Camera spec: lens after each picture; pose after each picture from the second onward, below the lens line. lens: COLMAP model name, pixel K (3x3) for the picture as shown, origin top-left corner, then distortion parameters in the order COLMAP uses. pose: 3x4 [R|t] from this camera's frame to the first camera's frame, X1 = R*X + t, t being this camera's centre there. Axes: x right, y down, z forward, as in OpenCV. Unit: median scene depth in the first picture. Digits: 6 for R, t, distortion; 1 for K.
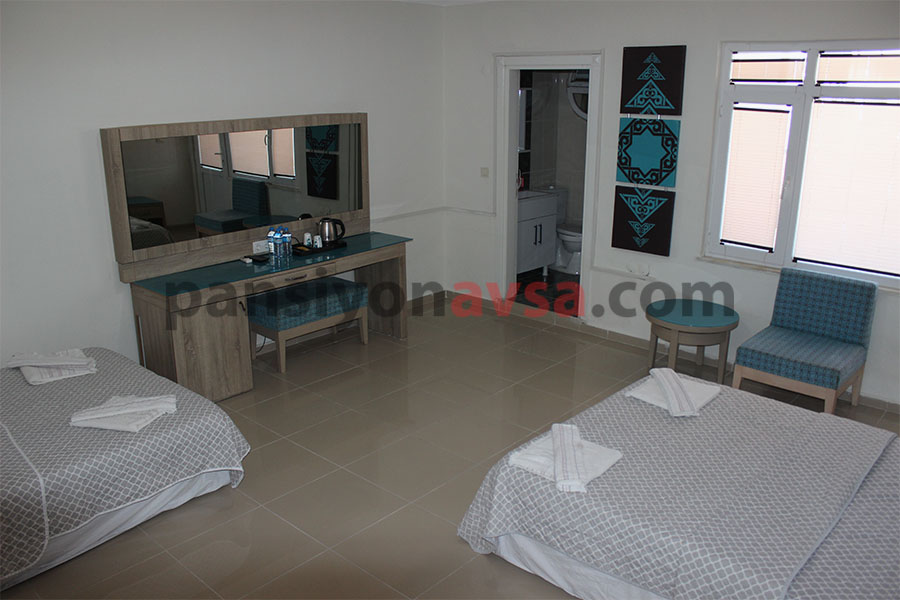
lens RADIAL K [[753.1, 0, 447.2], [0, 753.1, 298.9], [0, 0, 1]] dist [-0.071142, 0.007449]
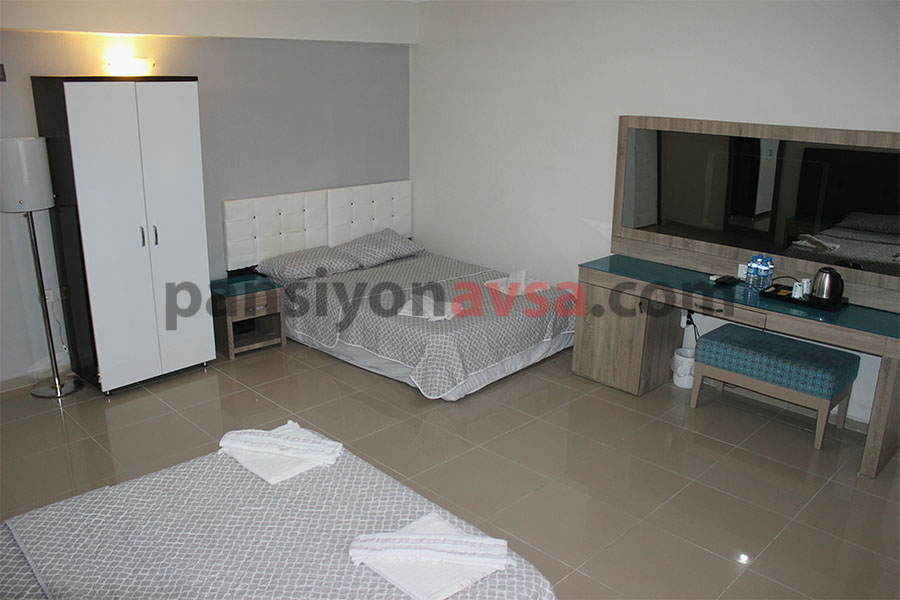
lens RADIAL K [[753.1, 0, 447.4], [0, 753.1, 296.9], [0, 0, 1]] dist [-0.071142, 0.007449]
pose [[-0.034768, 0.303339, -0.952248, 0.662894], [-0.304478, 0.904312, 0.299186, -0.219783], [0.951885, 0.300341, 0.060919, 0.703092]]
